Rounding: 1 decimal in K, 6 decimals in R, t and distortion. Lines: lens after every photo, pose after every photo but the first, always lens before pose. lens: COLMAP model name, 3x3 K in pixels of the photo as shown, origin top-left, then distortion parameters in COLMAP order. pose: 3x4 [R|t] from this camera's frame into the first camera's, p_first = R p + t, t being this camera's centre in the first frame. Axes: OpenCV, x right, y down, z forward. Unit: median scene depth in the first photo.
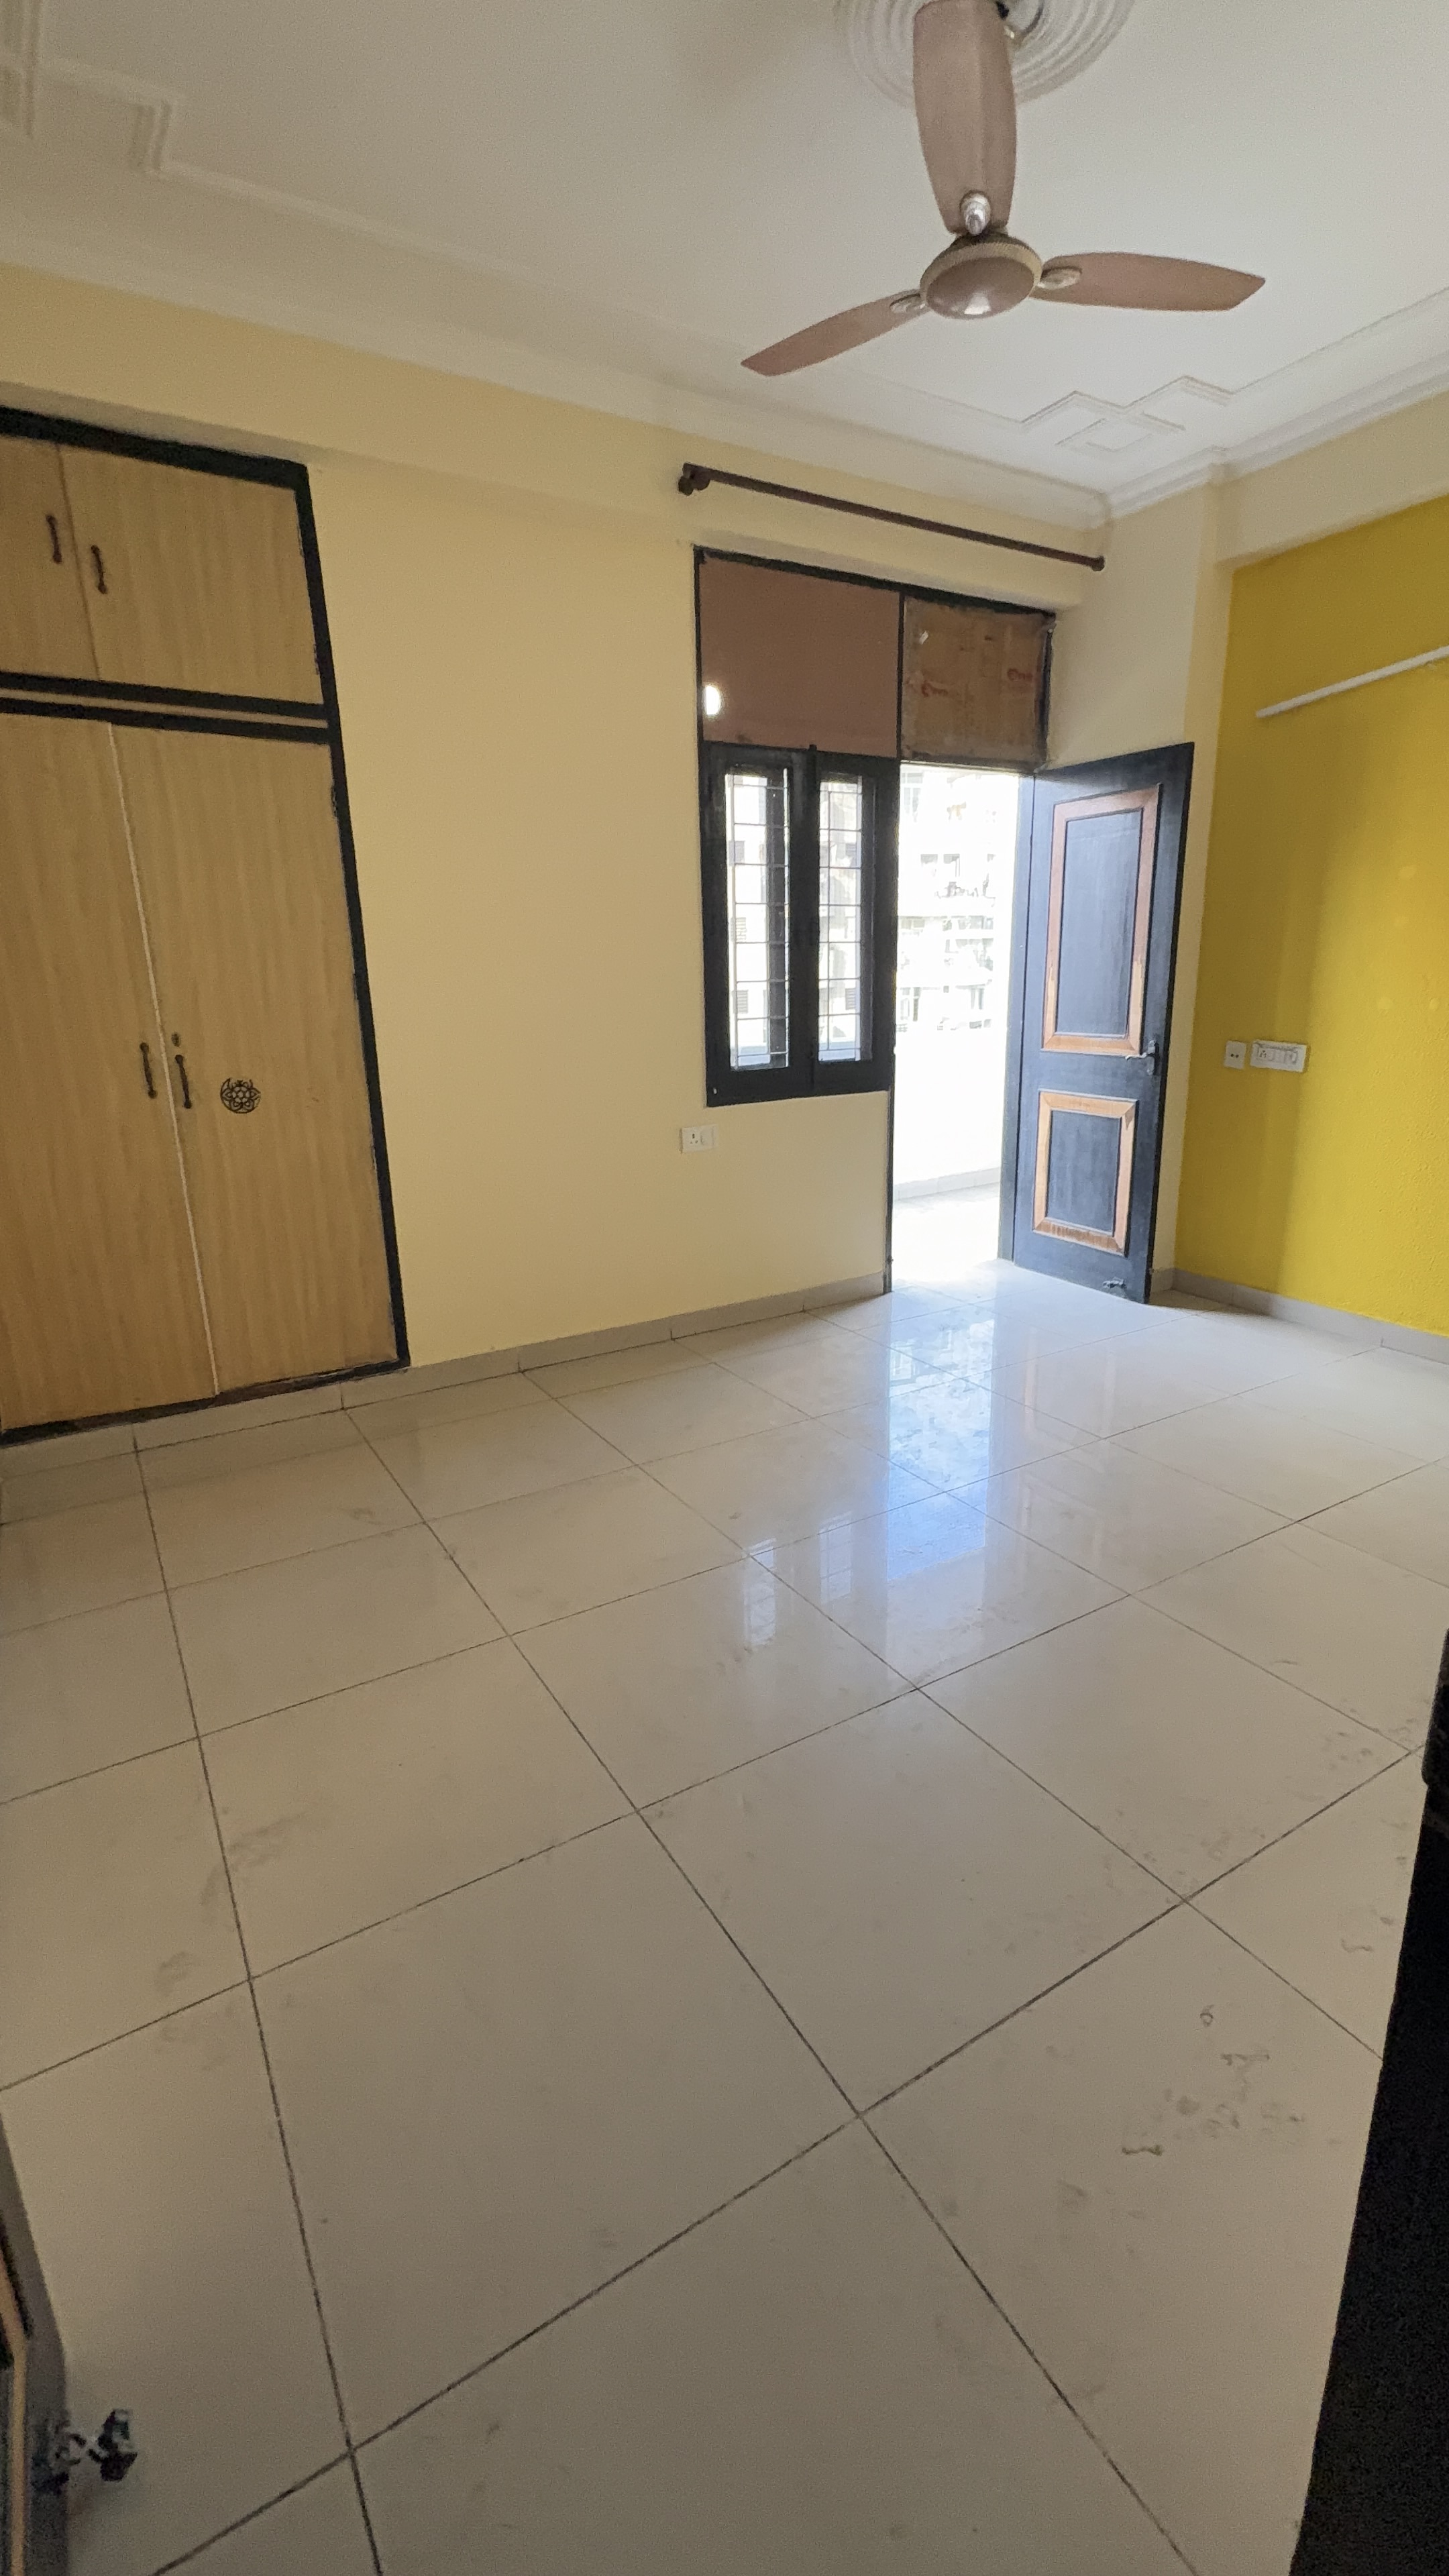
lens RADIAL K [[1131.2, 0, 719.0], [0, 1131.2, 1293.0], [0, 0, 1]] dist [0.003392, 0.000935]
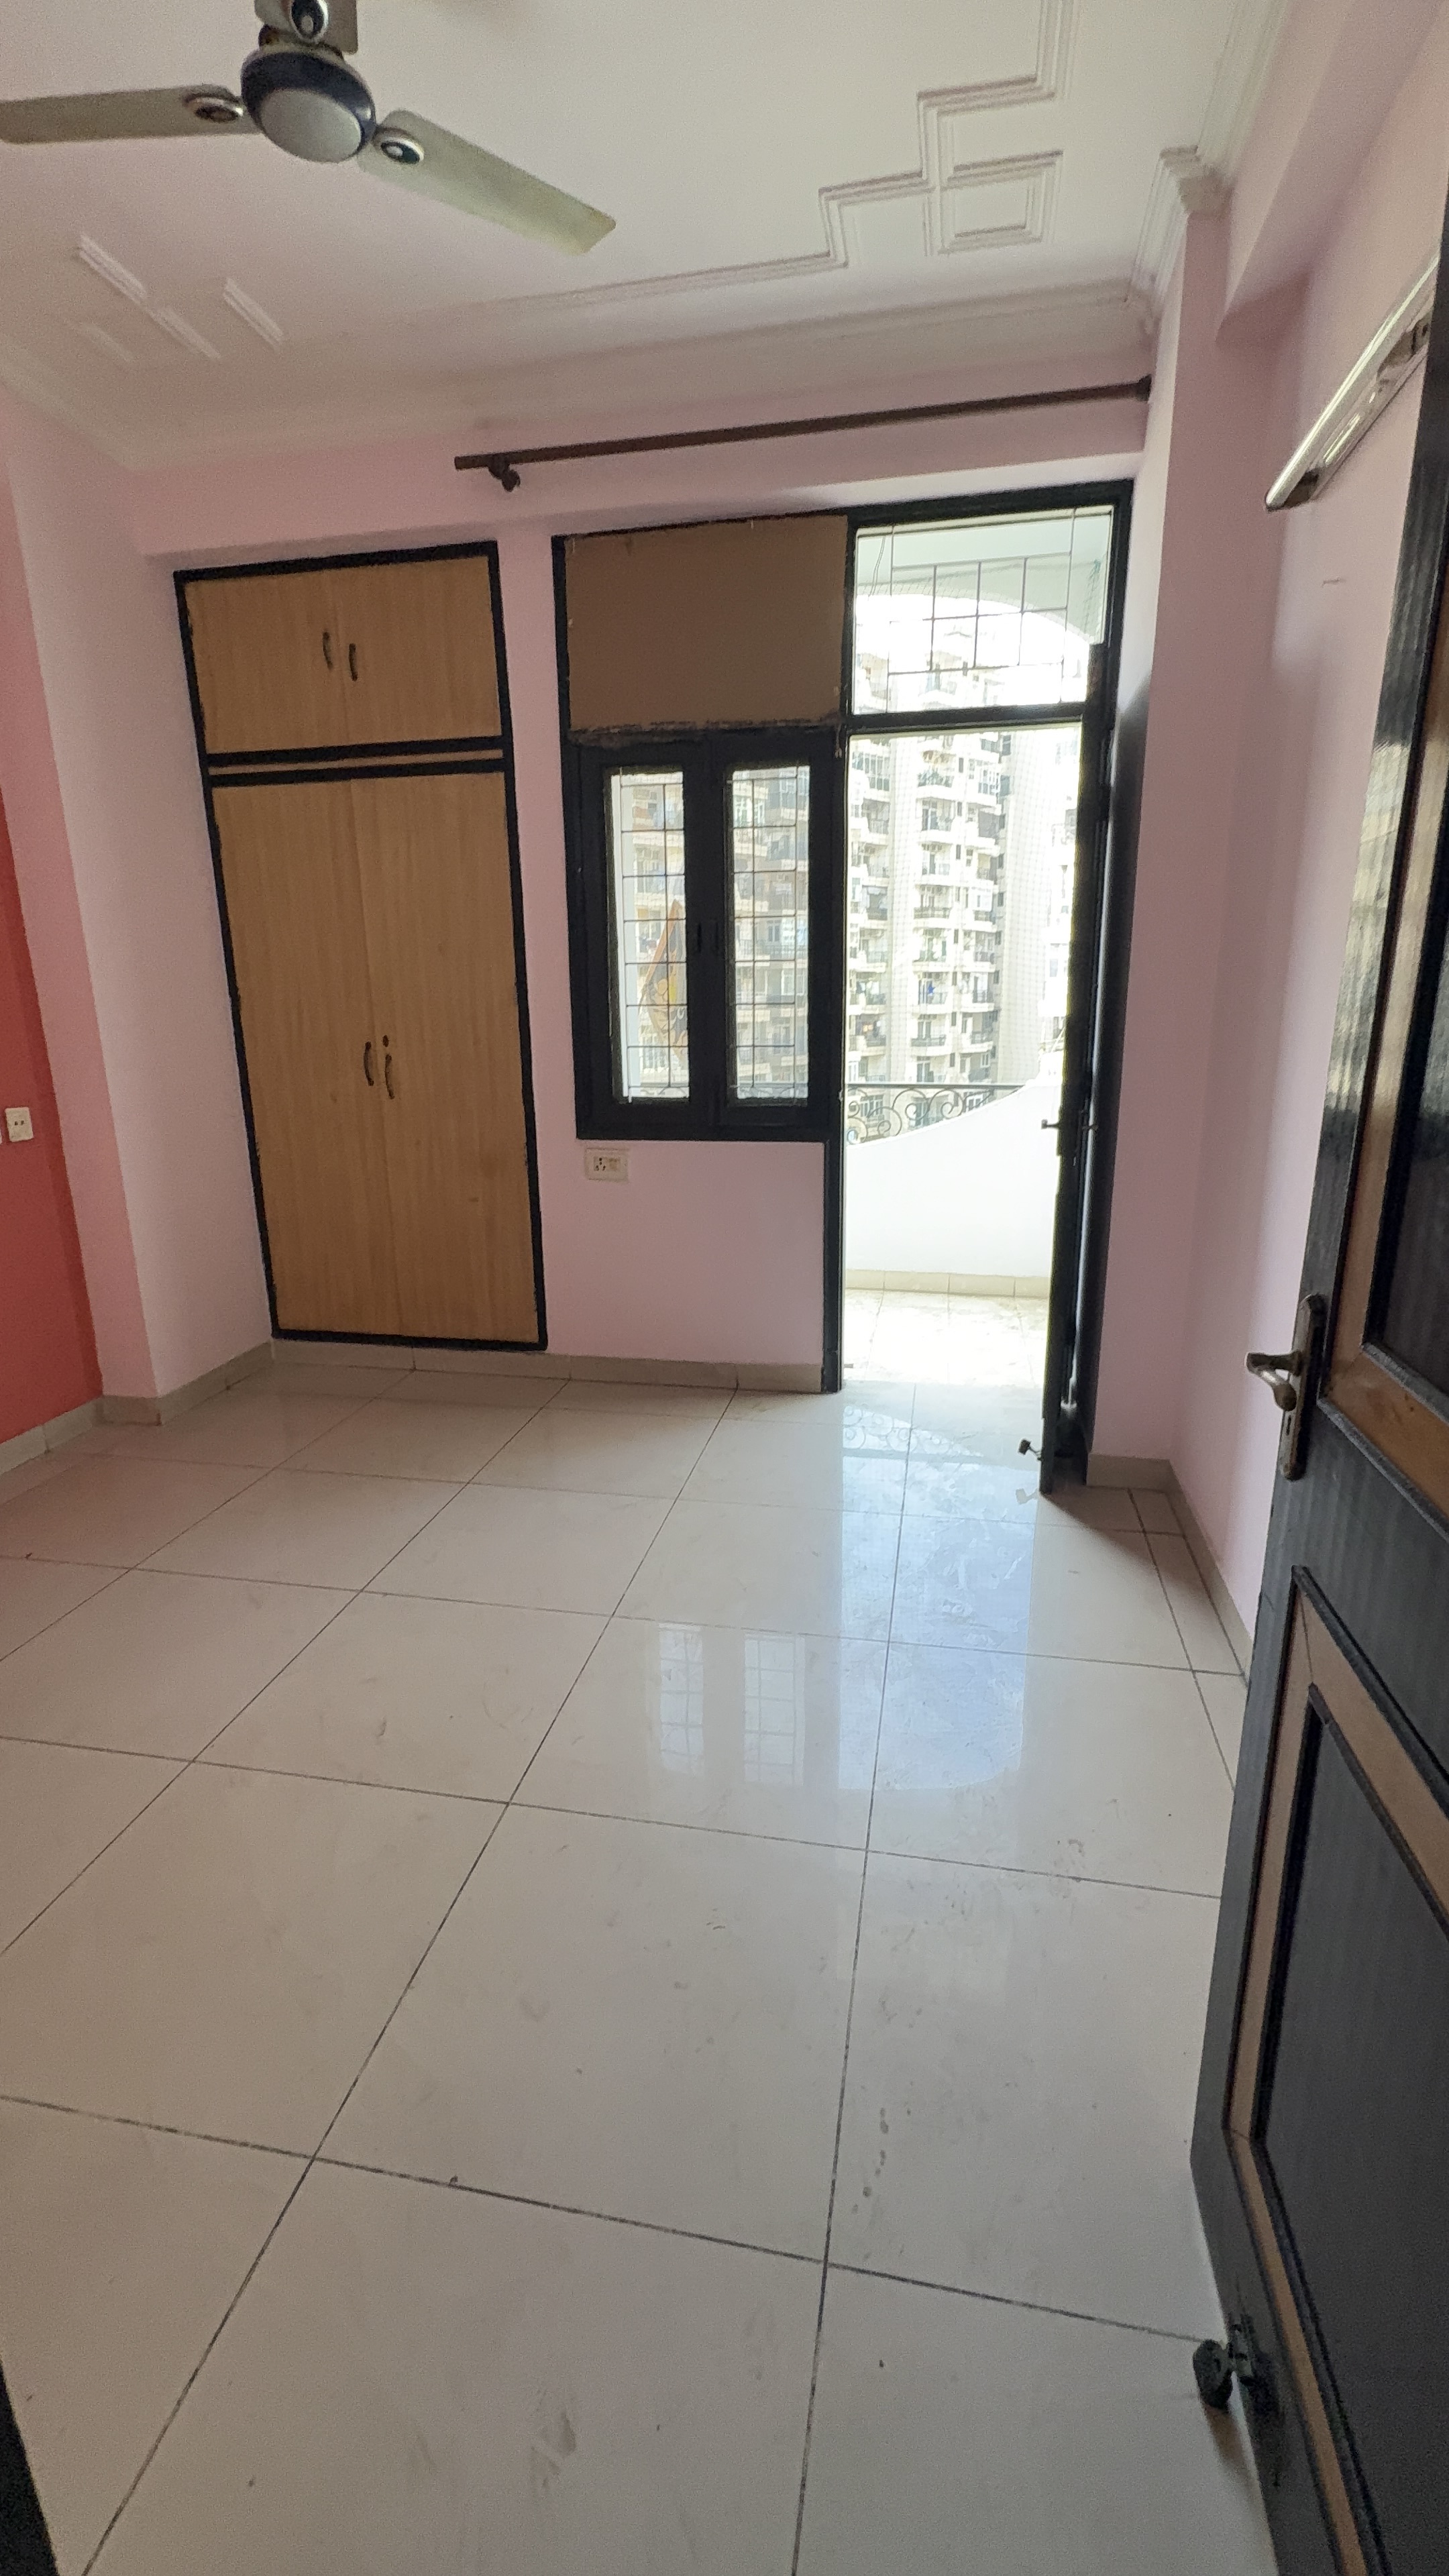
lens RADIAL K [[1131.2, 0, 732.8], [0, 1131.2, 1284.4], [0, 0, 1]] dist [0.003392, 0.000935]
pose [[0.756827, 0.185455, -0.626752, 0.619346], [-0.180808, 0.980886, 0.071910, -0.126333], [0.628109, 0.058898, 0.775893, 0.339880]]
